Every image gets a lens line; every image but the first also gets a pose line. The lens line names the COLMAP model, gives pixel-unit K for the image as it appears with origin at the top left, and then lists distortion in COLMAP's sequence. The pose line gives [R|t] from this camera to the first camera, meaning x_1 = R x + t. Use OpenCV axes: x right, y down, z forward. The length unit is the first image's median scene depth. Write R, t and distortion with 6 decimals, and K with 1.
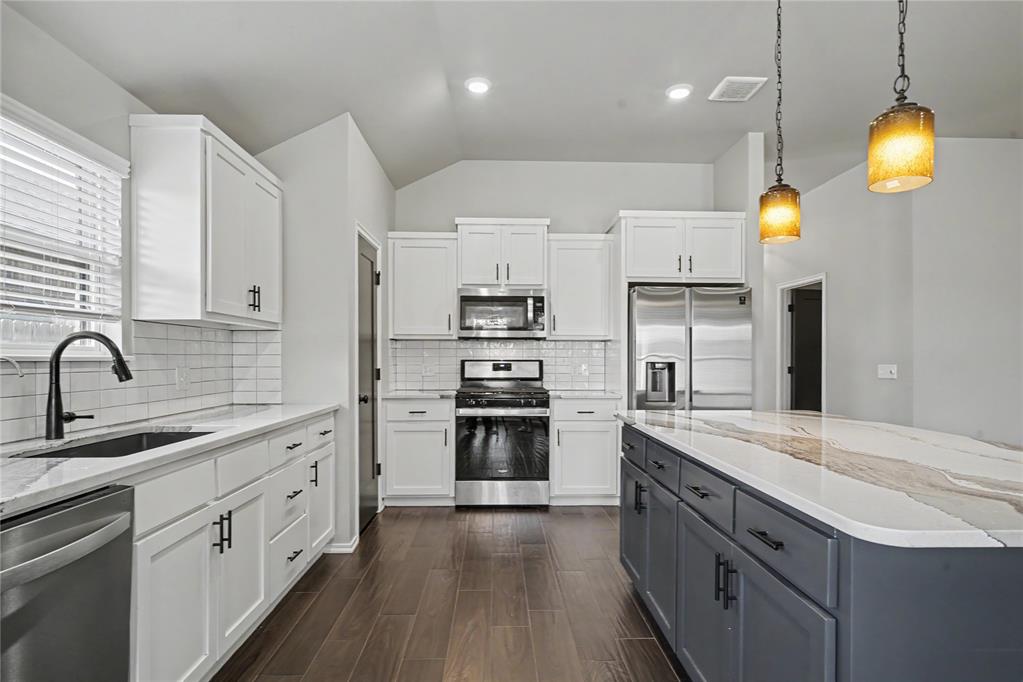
lens RADIAL K [[538.4, 0, 511.5], [0, 538.4, 341.0], [0, 0, 1]] dist [-0.000776, -0.000374]
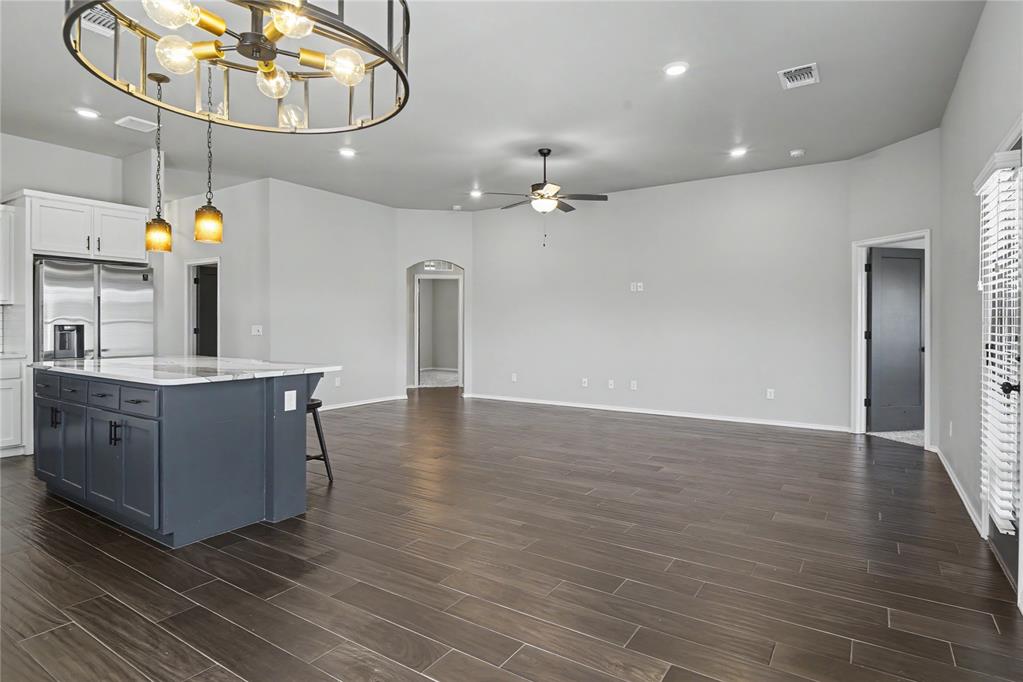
lens RADIAL K [[553.8, 0, 499.4], [0, 553.8, 327.1], [0, 0, 1]] dist [0.001763, 0.000625]
pose [[0.589861, -0.010264, 0.807440, -0.147298], [-0.023764, 0.999265, 0.030063, -0.015099], [-0.807155, -0.036921, 0.589183, -0.476124]]
